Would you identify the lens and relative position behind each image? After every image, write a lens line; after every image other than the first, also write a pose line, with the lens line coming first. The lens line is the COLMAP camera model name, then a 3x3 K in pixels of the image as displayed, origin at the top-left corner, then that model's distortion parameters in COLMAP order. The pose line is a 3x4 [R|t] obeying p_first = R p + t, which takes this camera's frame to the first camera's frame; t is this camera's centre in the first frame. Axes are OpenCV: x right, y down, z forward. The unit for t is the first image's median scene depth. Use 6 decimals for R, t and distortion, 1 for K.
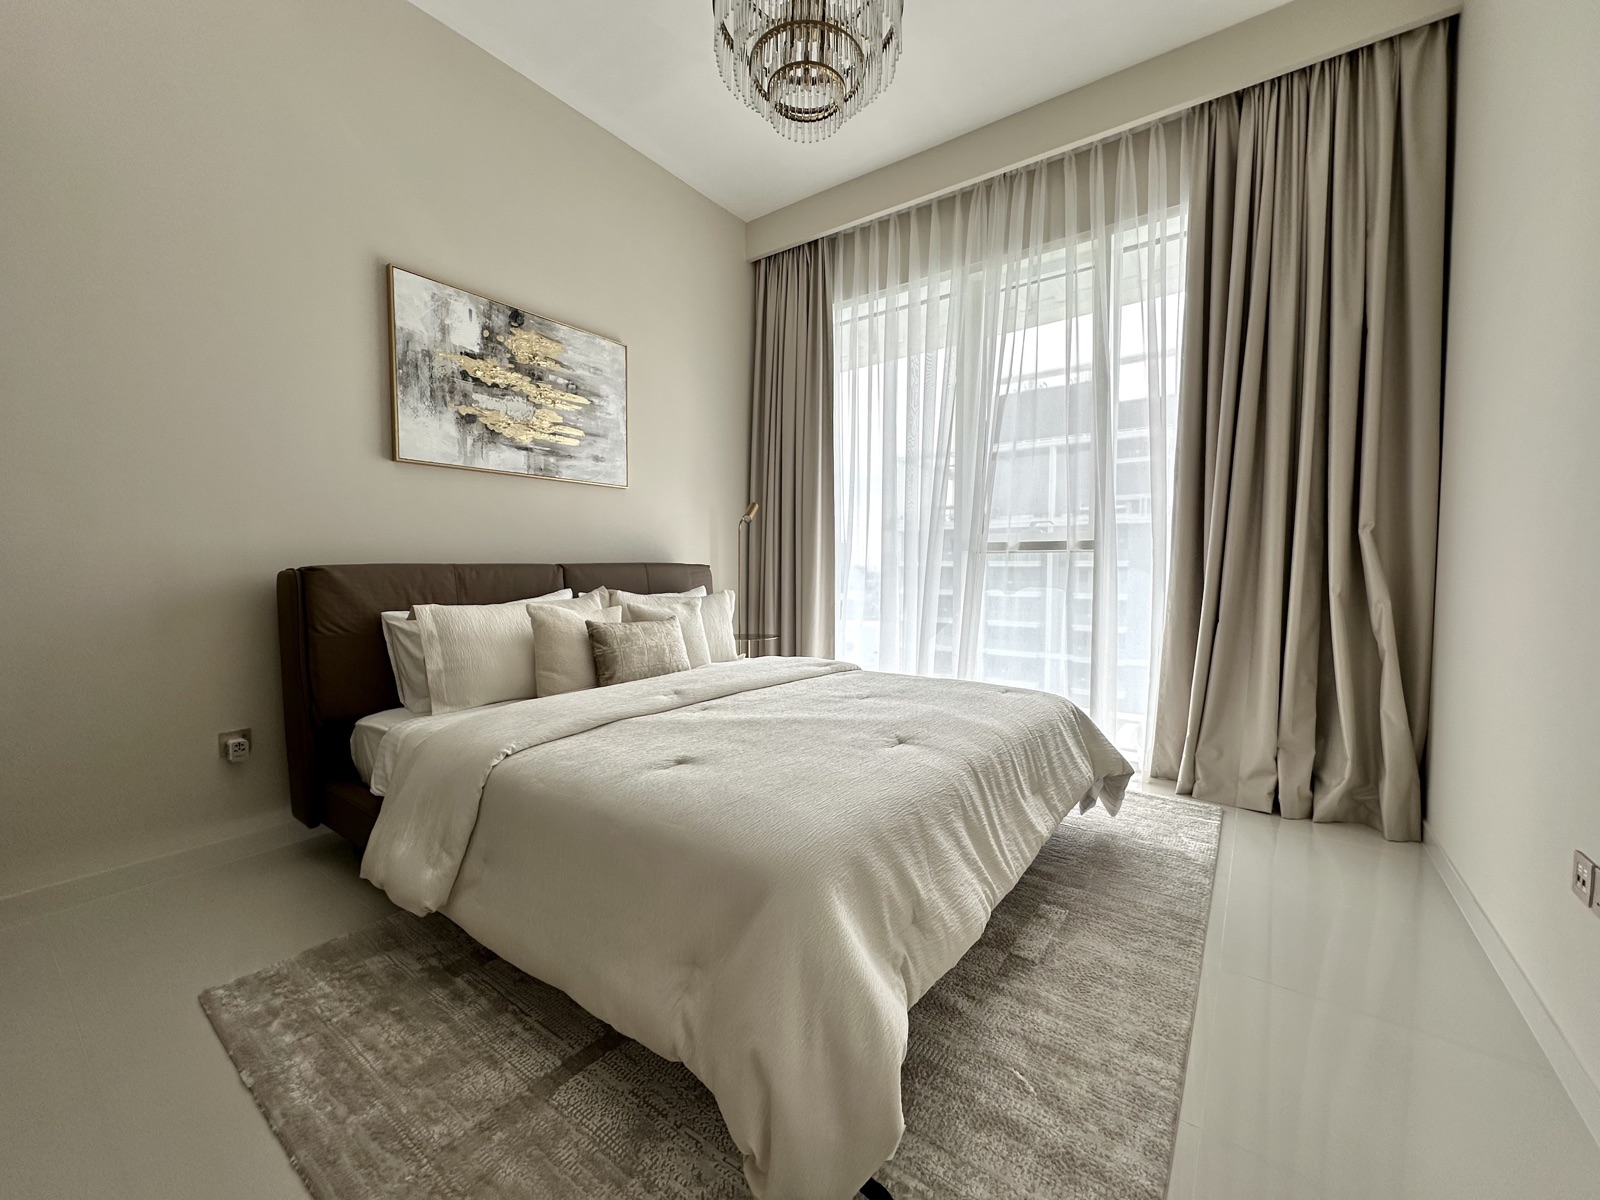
lens RADIAL K [[637.9, 0, 799.6], [0, 637.9, 611.7], [0, 0, 1]] dist [-0.002417, -0.000187]
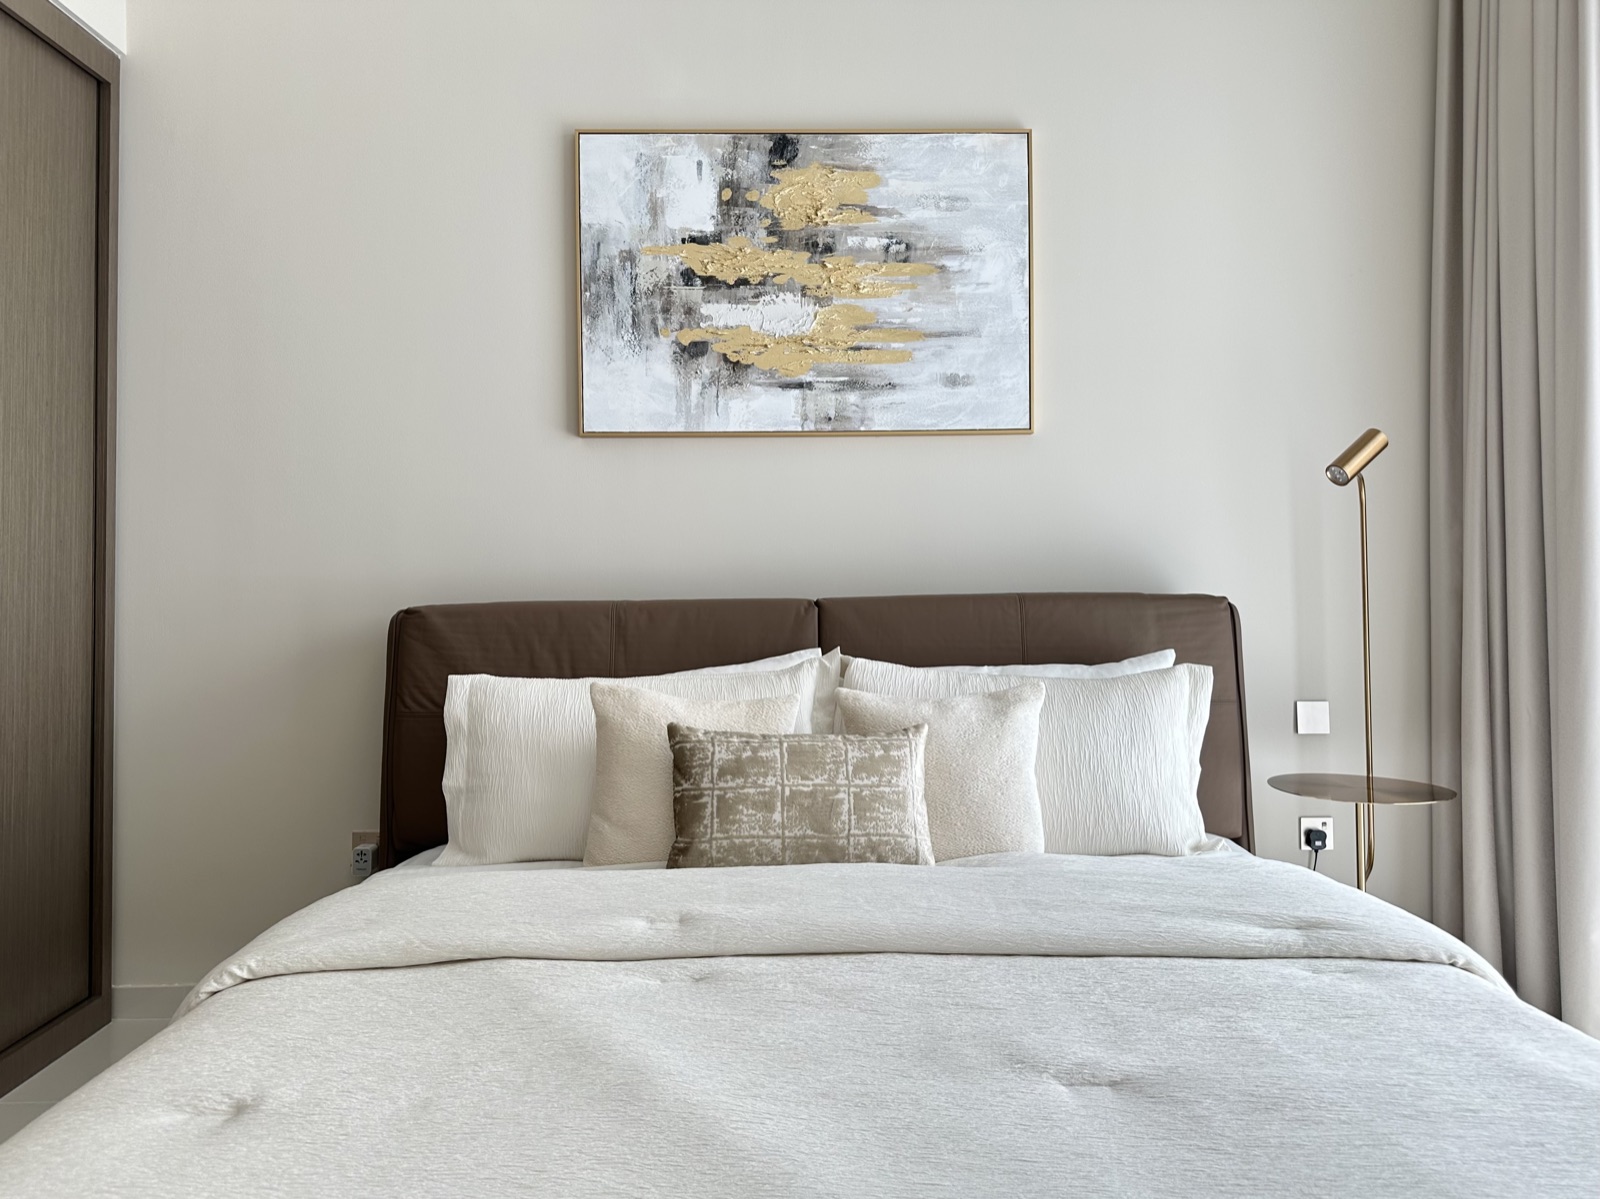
lens RADIAL K [[1130.4, 0, 799.0], [0, 1130.4, 582.4], [0, 0, 1]] dist [0.054987, -0.002880]
pose [[0.607392, -0.001768, -0.794401, 0.354342], [-0.047073, 0.998160, -0.038213, -0.055636], [0.793007, 0.060605, 0.606191, 0.458579]]
